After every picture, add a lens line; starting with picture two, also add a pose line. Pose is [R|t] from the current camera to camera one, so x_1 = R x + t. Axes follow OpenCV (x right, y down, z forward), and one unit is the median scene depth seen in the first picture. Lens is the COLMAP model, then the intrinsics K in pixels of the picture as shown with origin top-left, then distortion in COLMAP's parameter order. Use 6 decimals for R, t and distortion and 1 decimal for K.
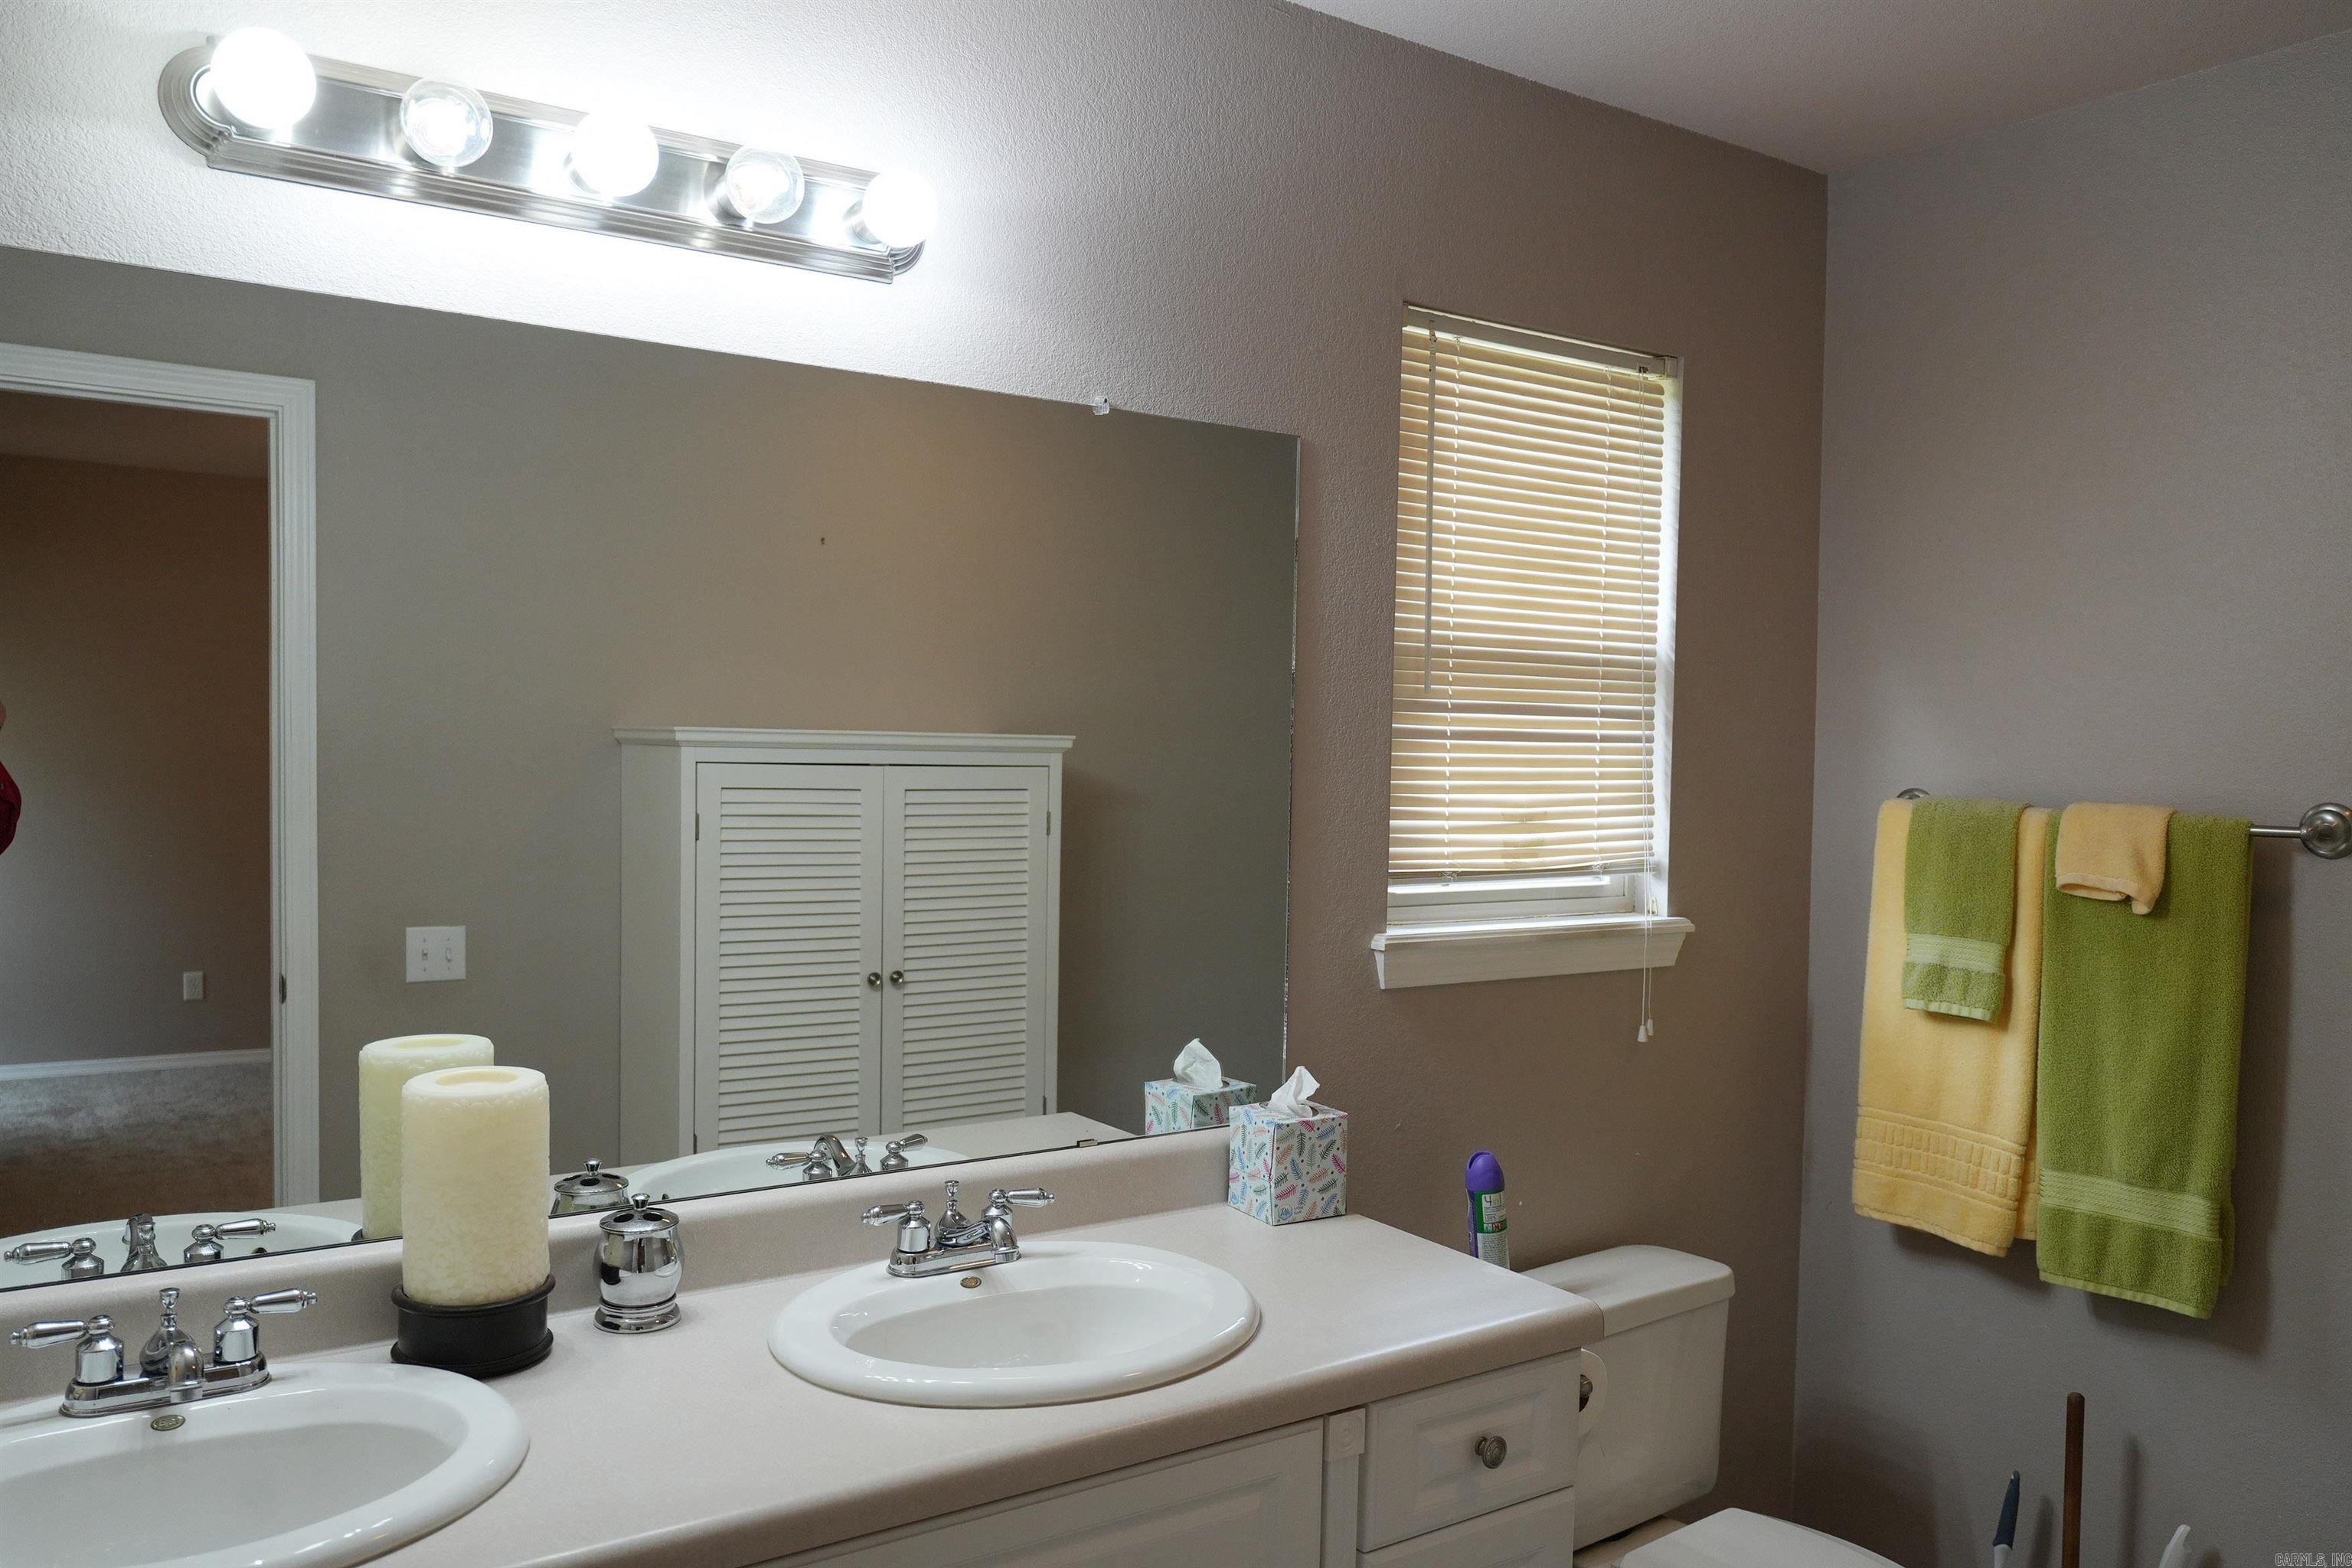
lens RADIAL K [[1827.3, 0, 1176.6], [0, 1827.3, 784.1], [0, 0, 1]] dist [0.001324, 0.011857]
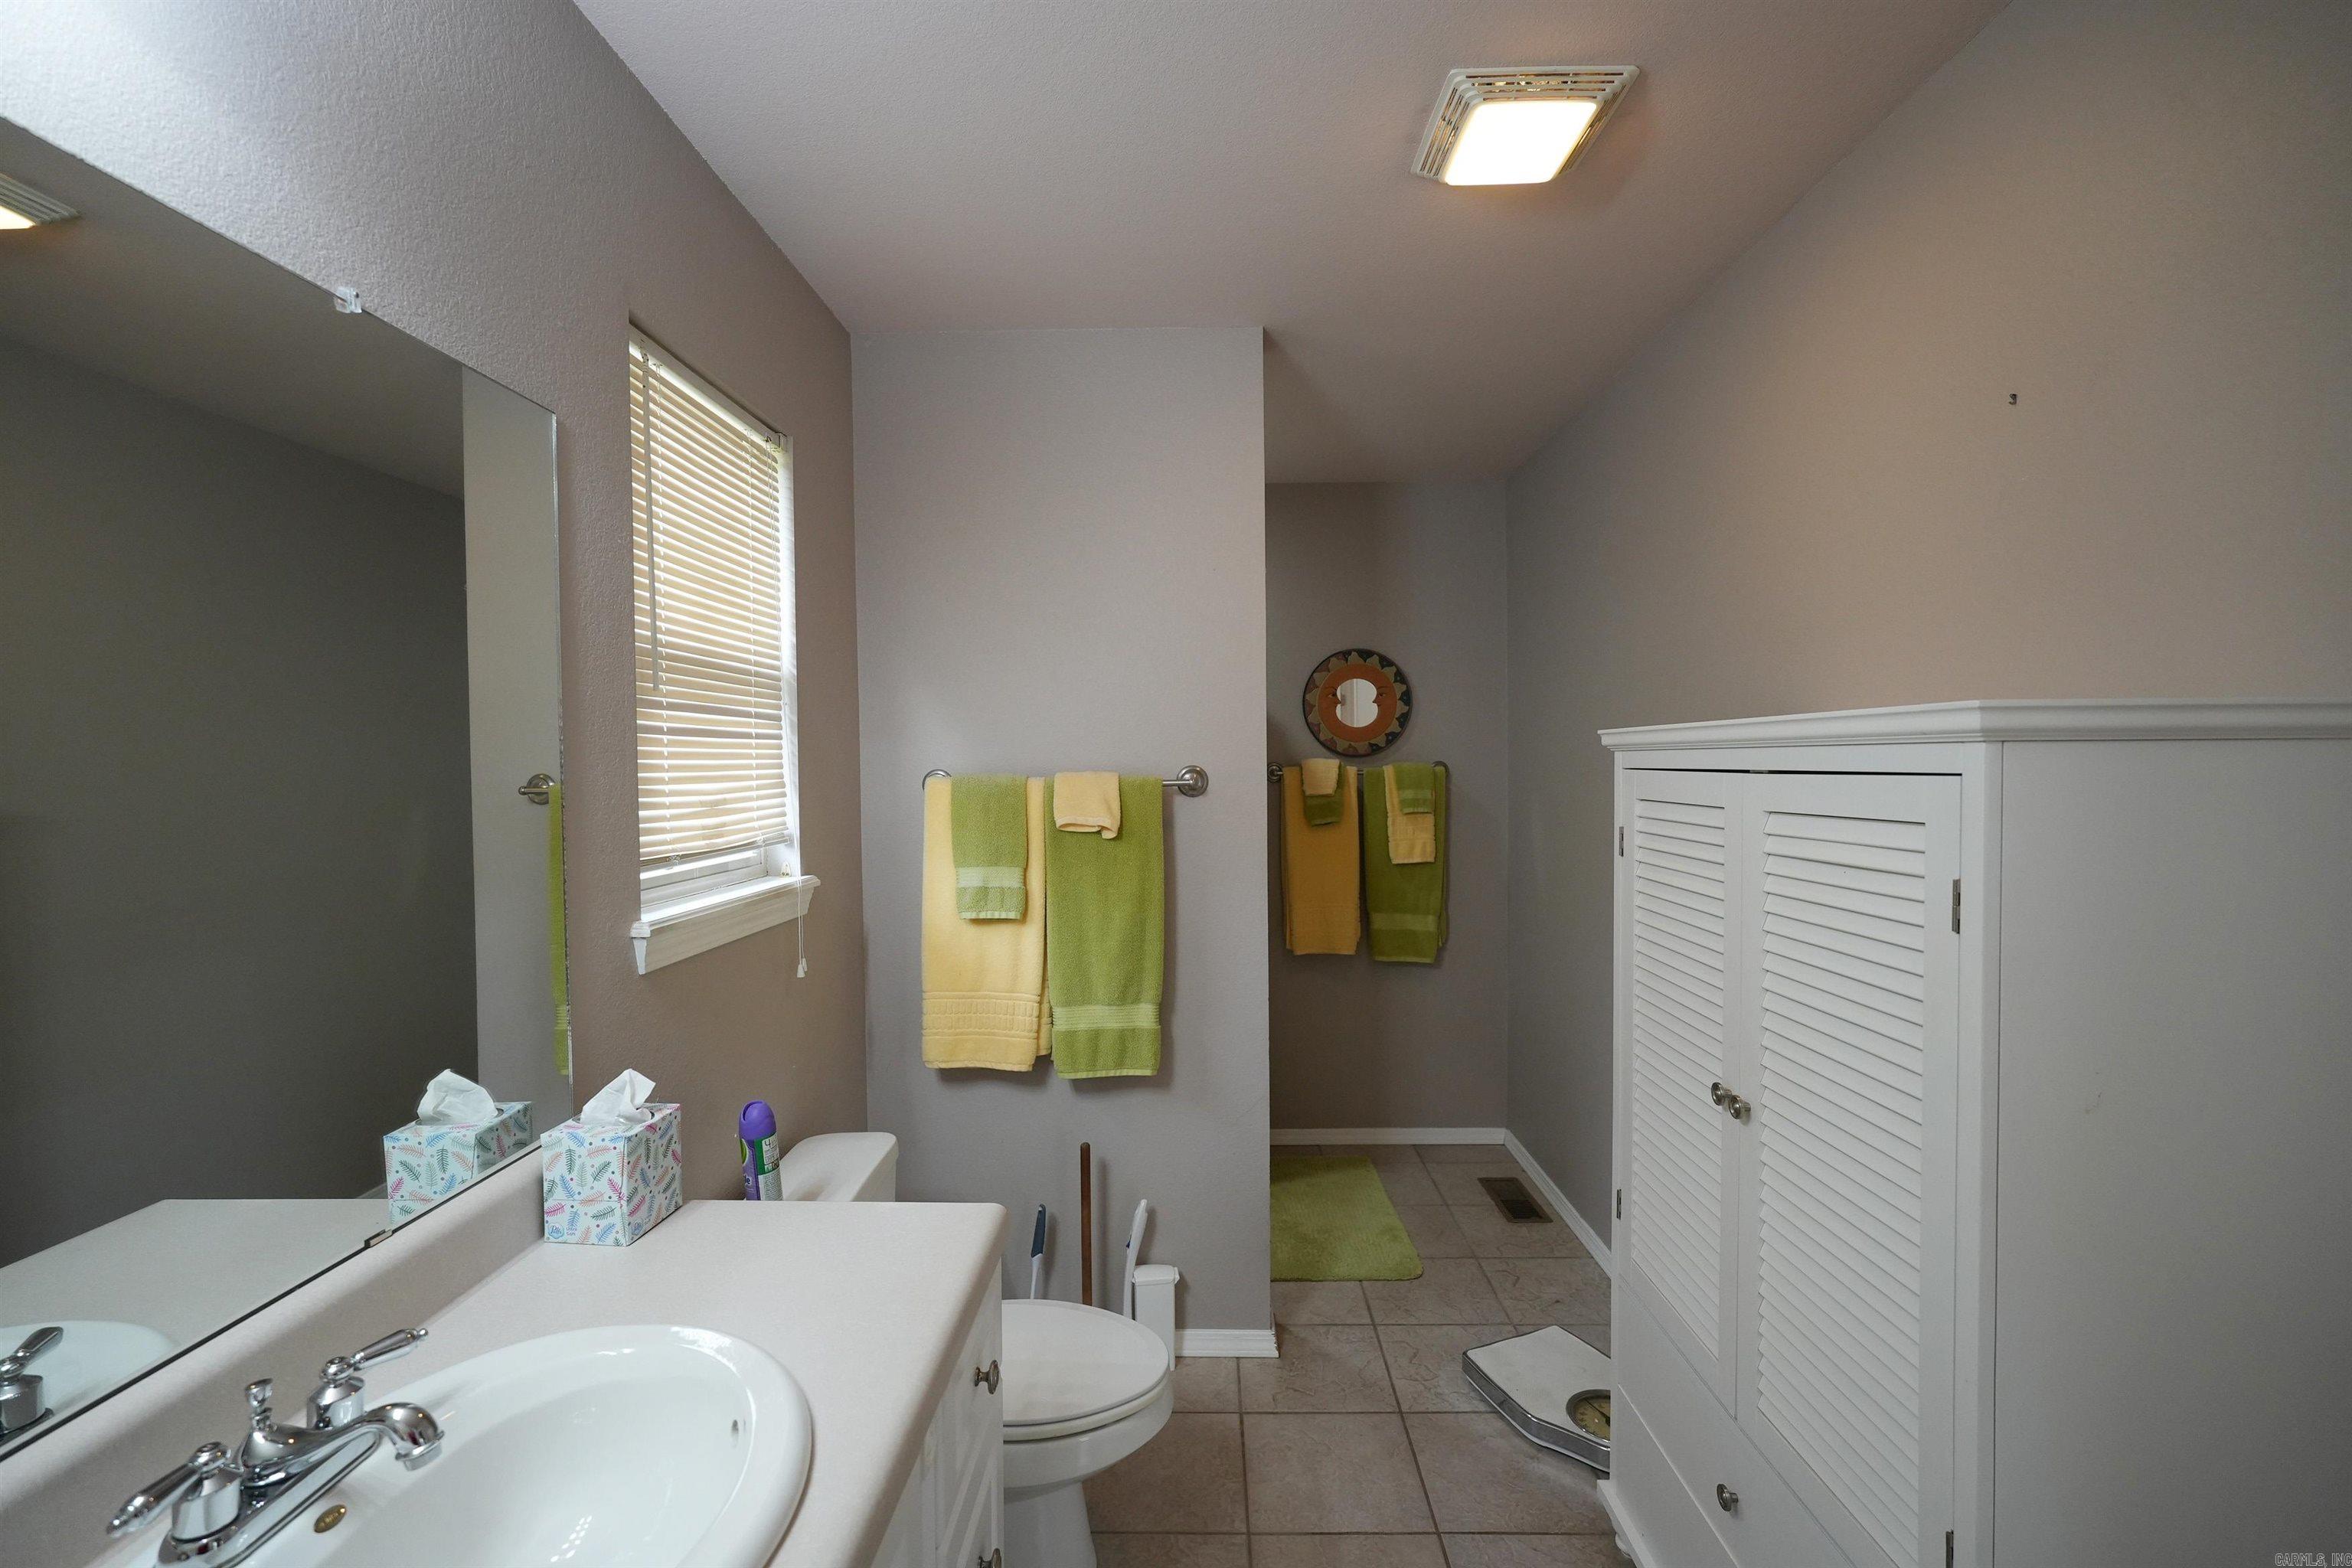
lens RADIAL K [[1037.8, 0, 1179.1], [0, 1037.8, 785.5], [0, 0, 1]] dist [0.000834, 0.003091]
pose [[0.592917, -0.045445, 0.803980, -0.168817], [0.046030, 0.998687, 0.022504, 0.005794], [-0.803947, 0.023664, 0.594230, 0.386615]]
